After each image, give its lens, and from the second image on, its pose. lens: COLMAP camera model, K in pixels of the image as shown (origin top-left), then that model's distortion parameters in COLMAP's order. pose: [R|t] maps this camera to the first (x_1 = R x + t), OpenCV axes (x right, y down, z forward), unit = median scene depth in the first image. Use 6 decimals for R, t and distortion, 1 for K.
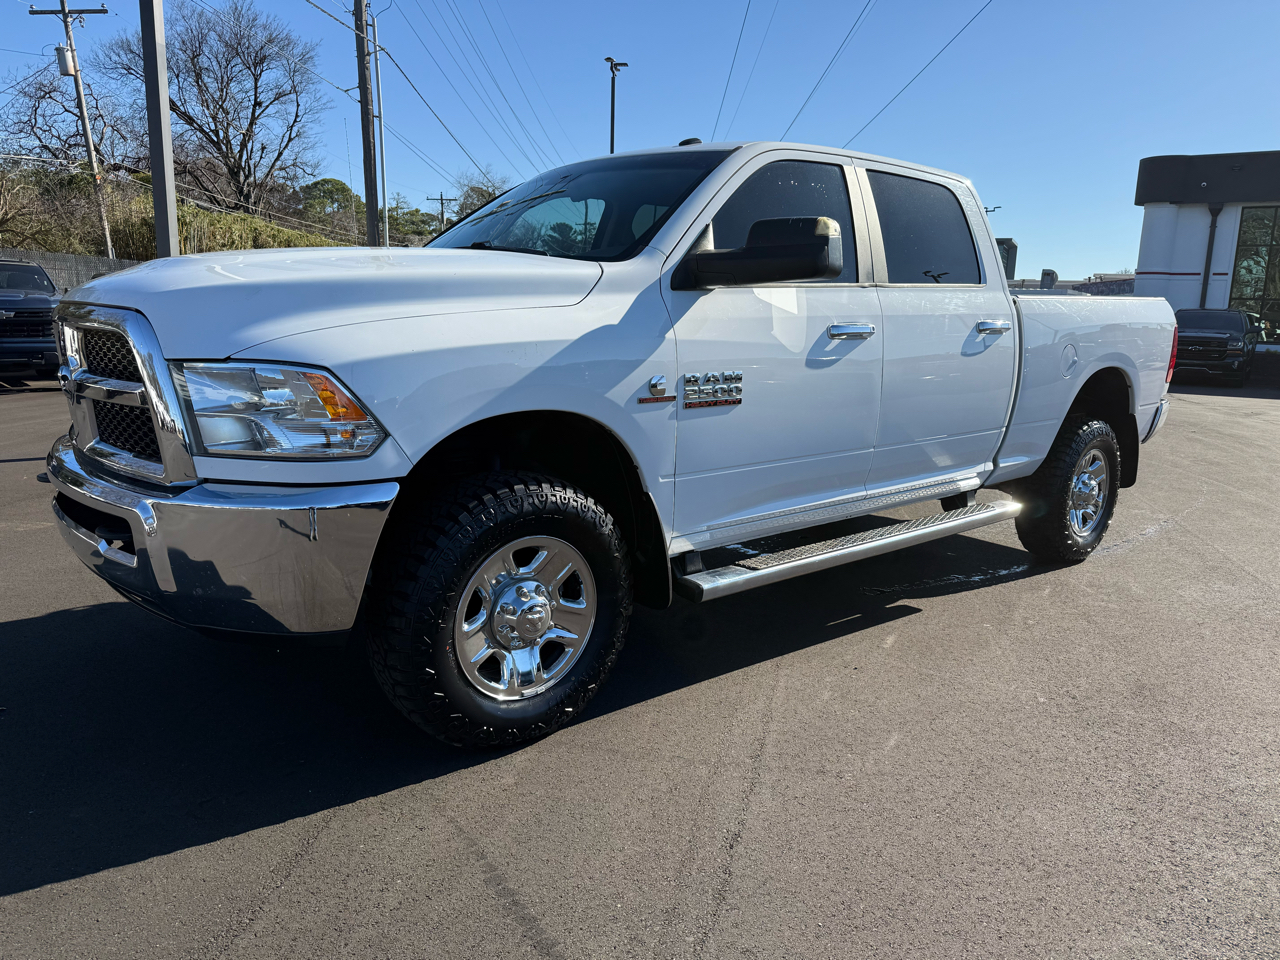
lens RADIAL K [[914.5, 0, 635.8], [0, 914.5, 477.2], [0, 0, 1]] dist [0.030018, -0.026541]
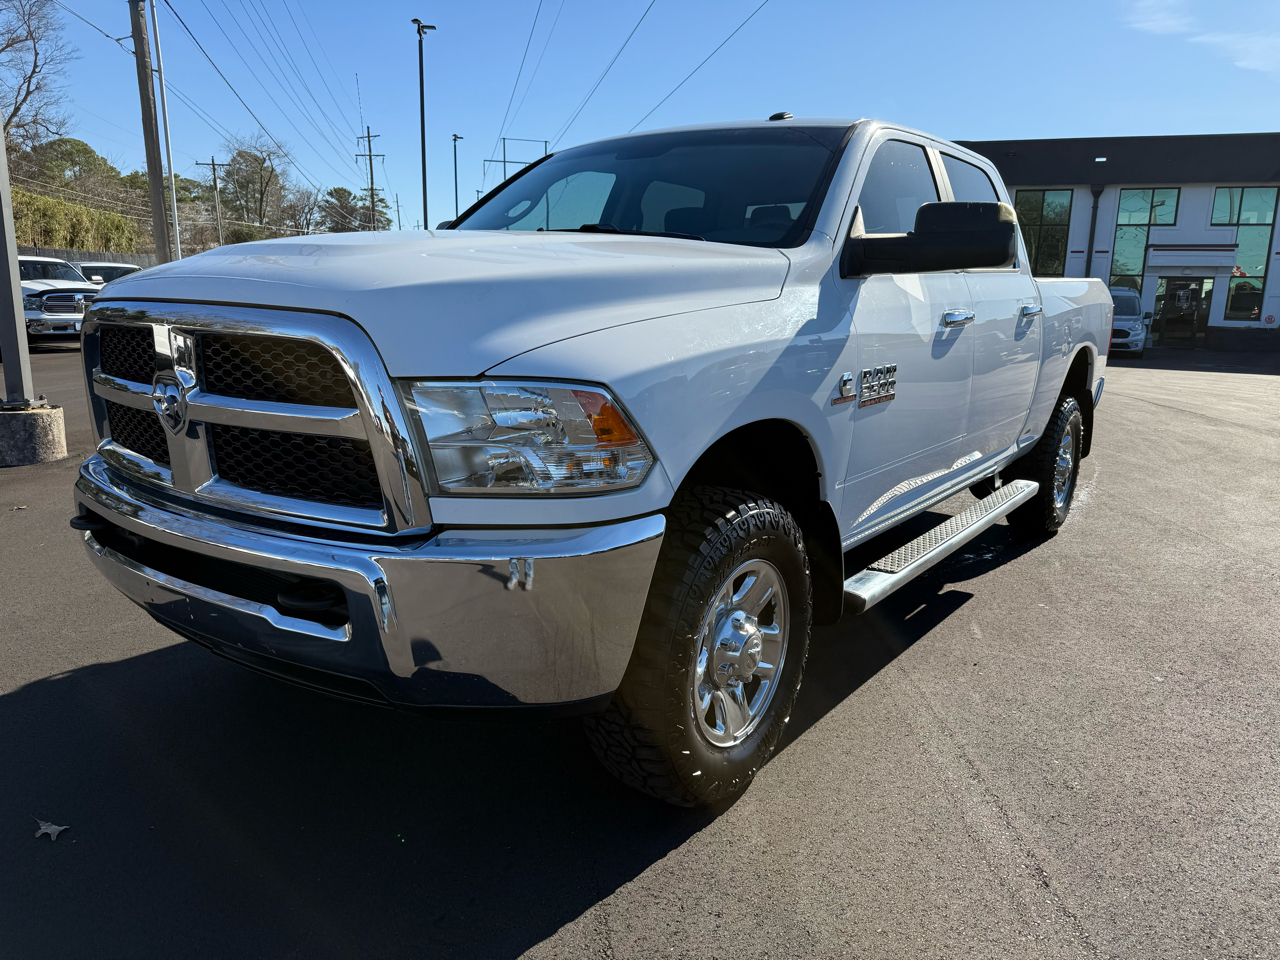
lens RADIAL K [[914.5, 0, 635.8], [0, 914.5, 477.2], [0, 0, 1]] dist [0.030018, -0.026541]
pose [[0.975050, -0.050352, 0.216198, -0.316311], [0.044613, 0.998512, 0.031347, -0.038018], [-0.217455, -0.020919, 0.975846, 0.125735]]
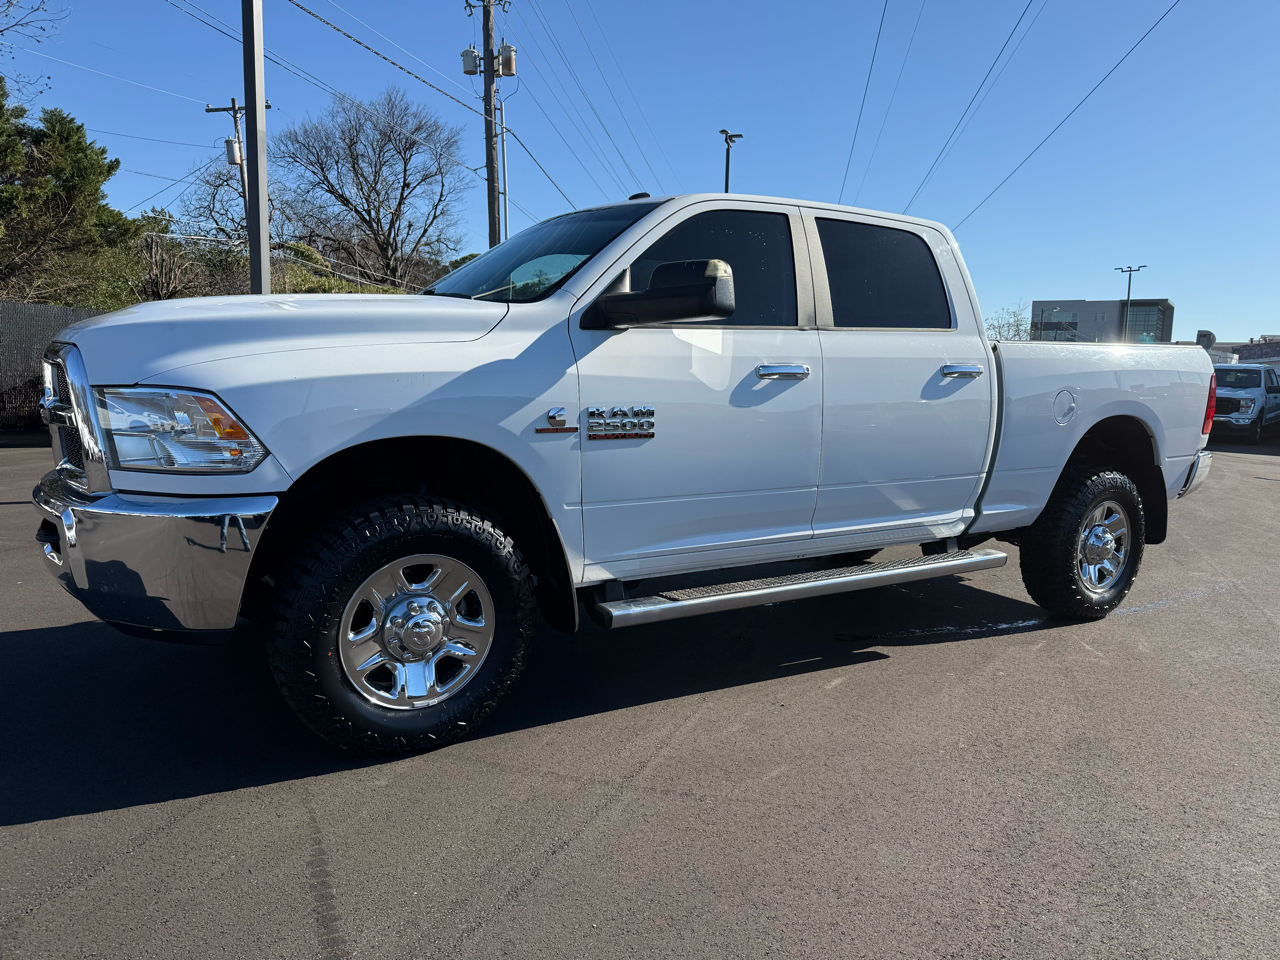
lens RADIAL K [[910.2, 0, 640.0], [0, 910.2, 480.0], [0, 0, 1]] dist [0.072546, -0.113049]
pose [[0.990225, 0.014863, -0.138683, 0.220559], [-0.024084, 0.997591, -0.065050, 0.032144], [0.137382, 0.067754, 0.988198, -0.021220]]
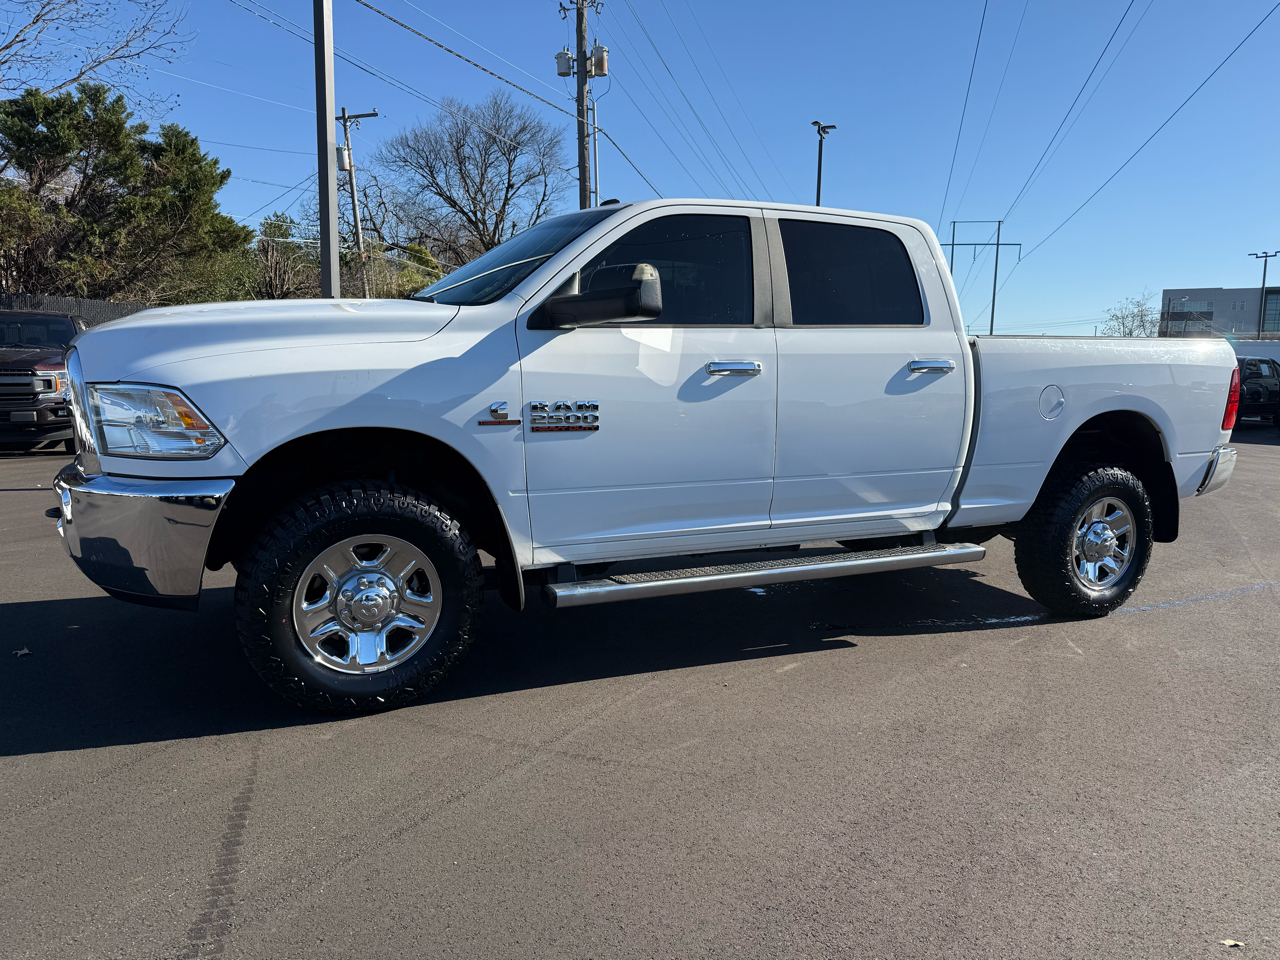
lens RADIAL K [[909.6, 0, 639.6], [0, 909.6, 477.3], [0, 0, 1]] dist [0.081342, -0.129265]
pose [[0.967441, 0.025361, -0.251821, 0.401615], [-0.041380, 0.997428, -0.058523, 0.035756], [0.249689, 0.067038, 0.966003, -0.048965]]
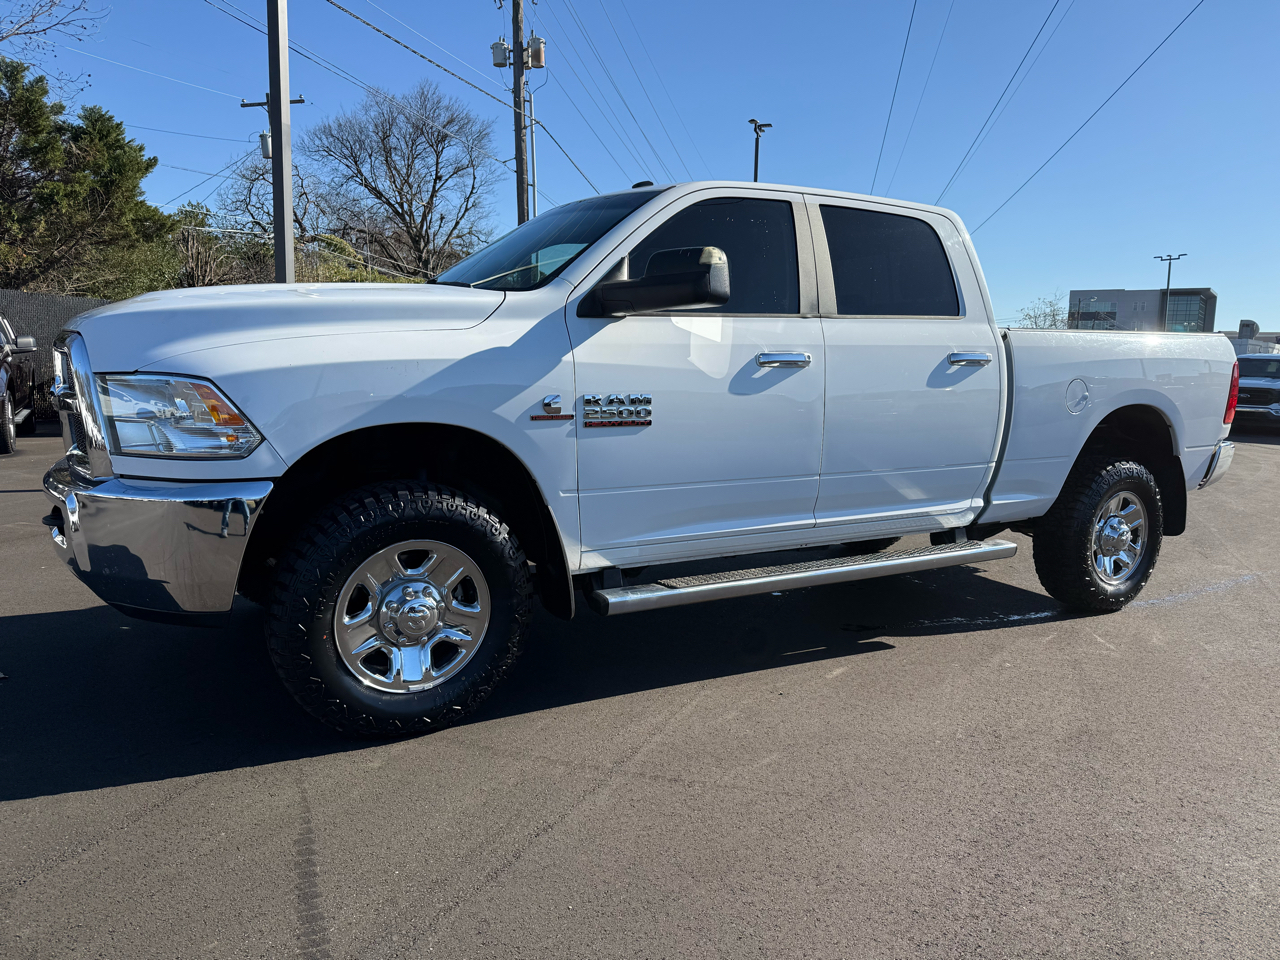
lens RADIAL K [[909.6, 0, 640.1], [0, 909.6, 474.1], [0, 0, 1]] dist [0.075206, -0.118995]
pose [[0.984891, 0.018451, -0.172190, 0.255519], [-0.029369, 0.997701, -0.061071, 0.035137], [0.170668, 0.065205, 0.983169, -0.017618]]
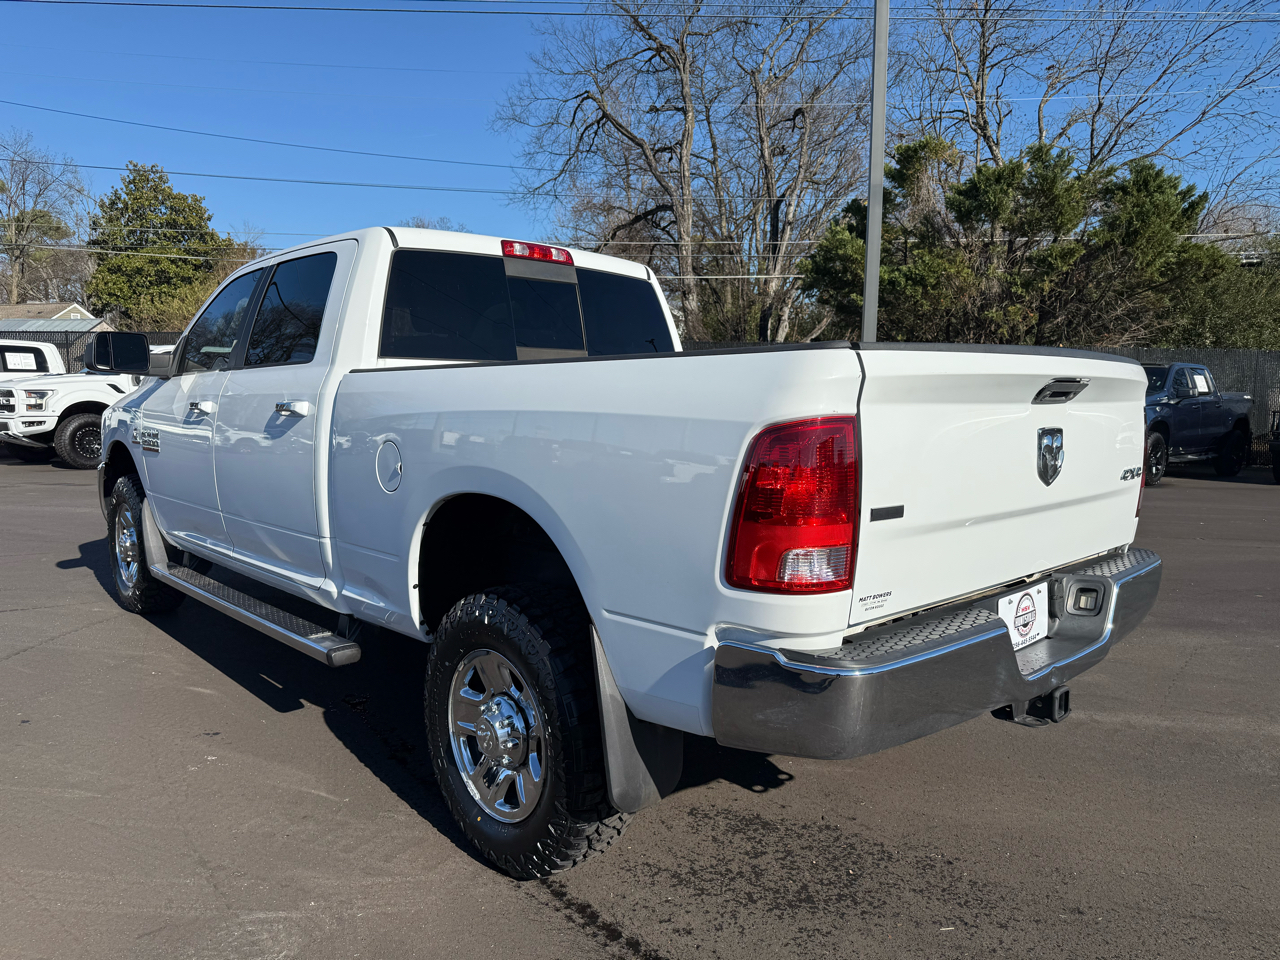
lens RADIAL K [[909.6, 0, 640.1], [0, 909.6, 474.1], [0, 0, 1]] dist [0.075206, -0.118995]
pose [[0.030930, 0.068651, -0.997161, 1.496256], [-0.184935, 0.980806, 0.061788, -0.261892], [0.982264, 0.182499, 0.043032, 1.547240]]
